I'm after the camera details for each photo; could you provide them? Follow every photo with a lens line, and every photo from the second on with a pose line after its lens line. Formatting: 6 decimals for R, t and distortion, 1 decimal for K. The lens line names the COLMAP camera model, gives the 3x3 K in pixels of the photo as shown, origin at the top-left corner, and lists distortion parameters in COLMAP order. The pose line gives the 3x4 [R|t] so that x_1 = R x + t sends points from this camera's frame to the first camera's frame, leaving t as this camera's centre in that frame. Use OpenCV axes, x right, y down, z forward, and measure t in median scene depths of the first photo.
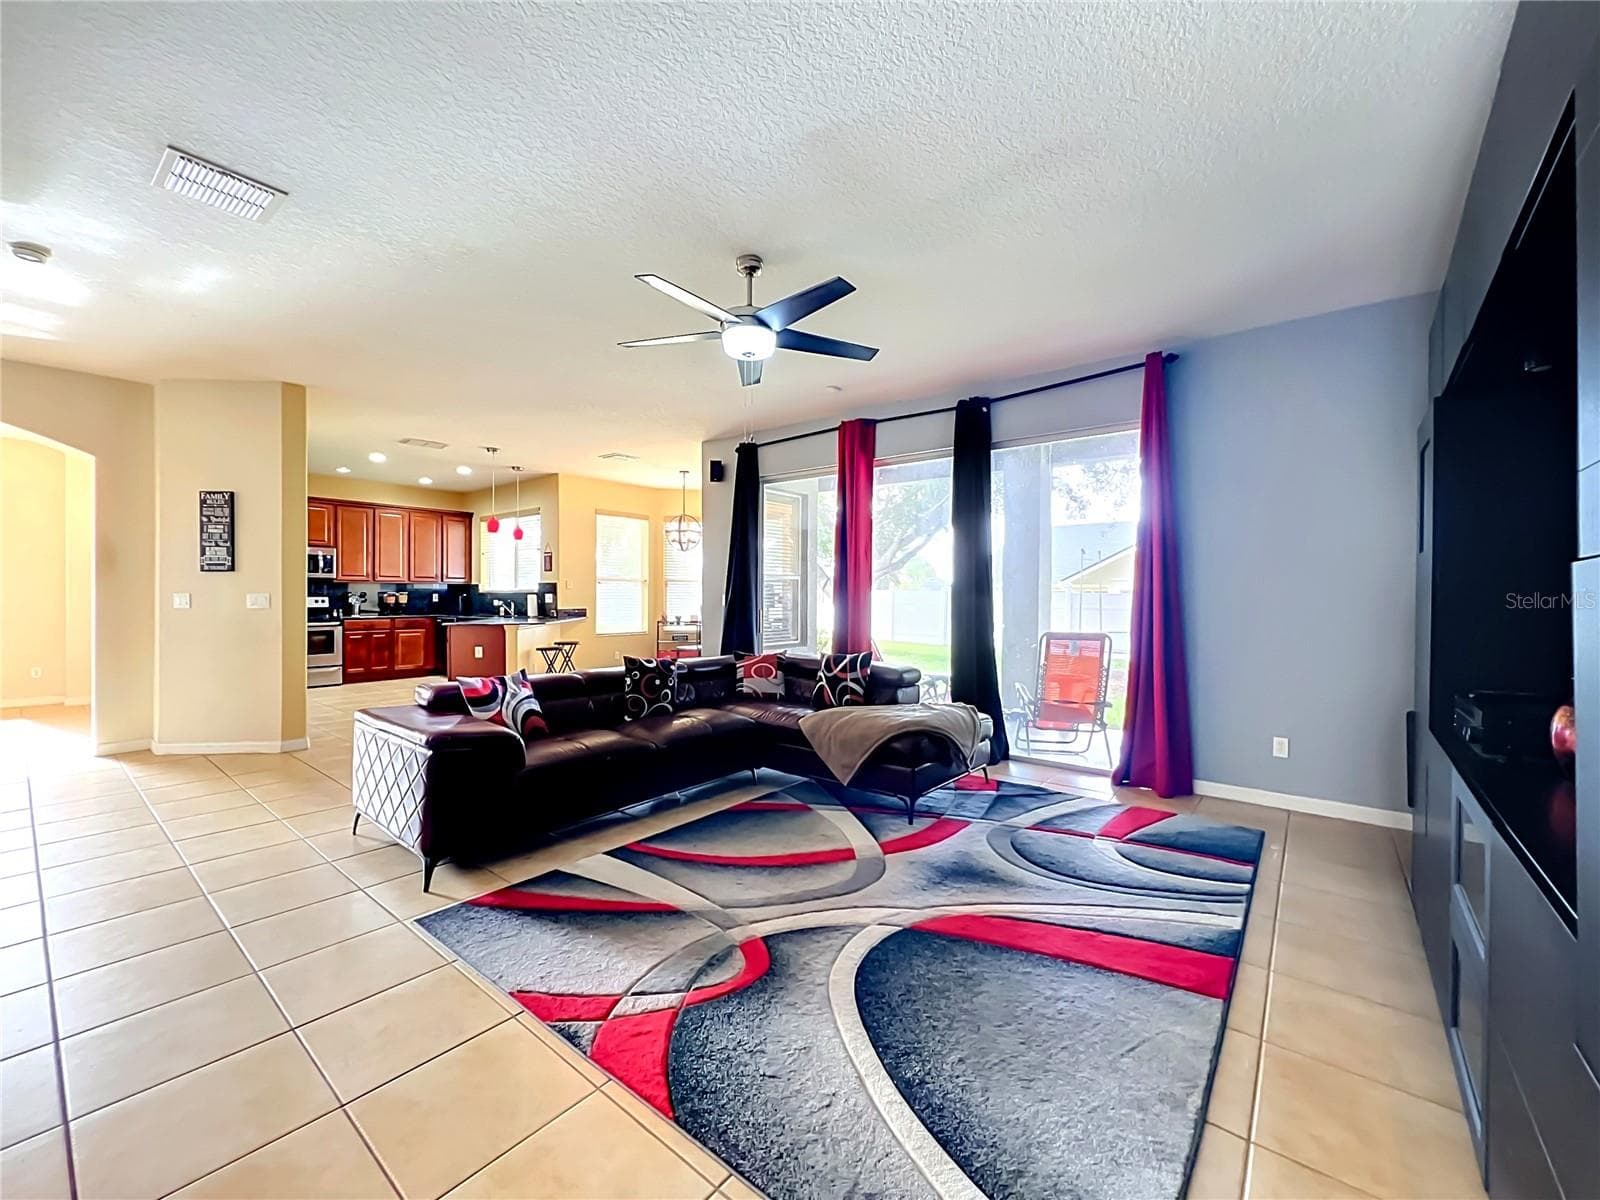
lens RADIAL K [[641.3, 0, 797.7], [0, 641.3, 593.8], [0, 0, 1]] dist [-0.001067, 0.000723]
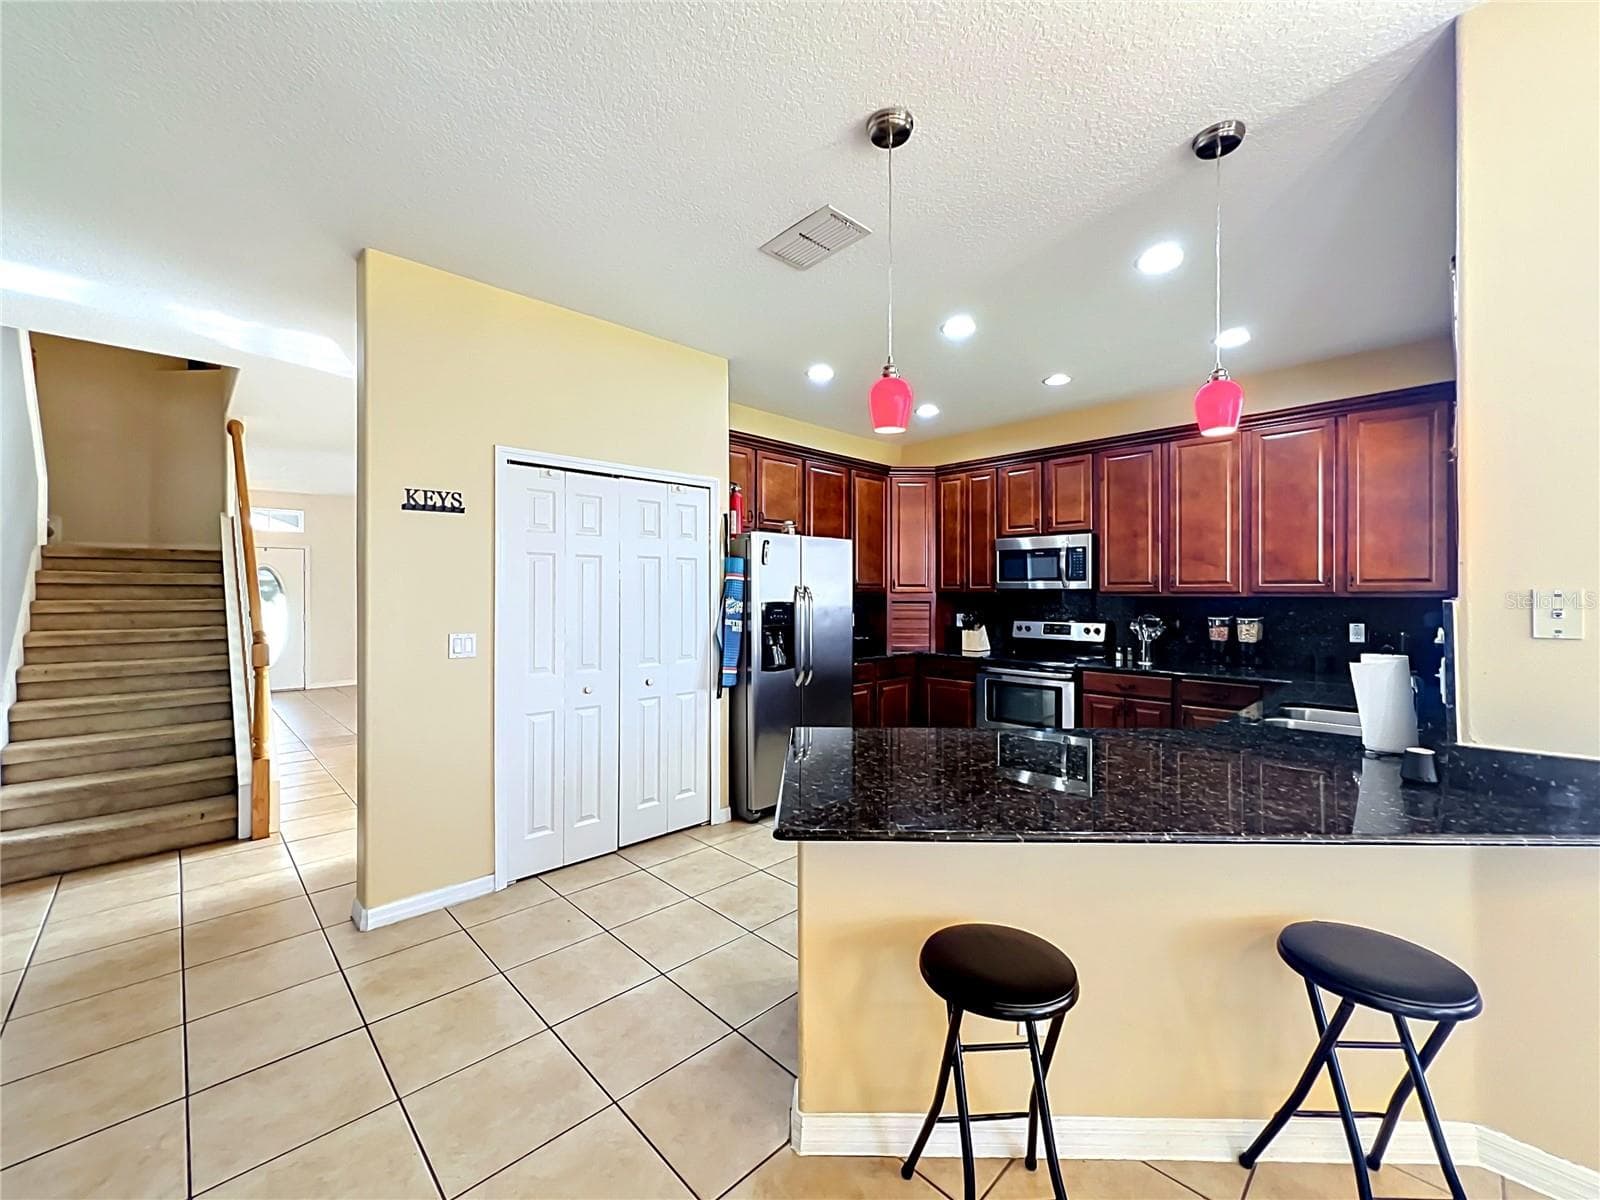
lens RADIAL K [[644.2, 0, 800.2], [0, 644.2, 594.0], [0, 0, 1]] dist [-0.002371, -0.000221]
pose [[-0.123278, -0.001486, -0.992371, -0.167512], [0.000793, 0.999998, -0.001596, -0.020069], [0.992372, -0.000984, -0.123277, 0.844168]]
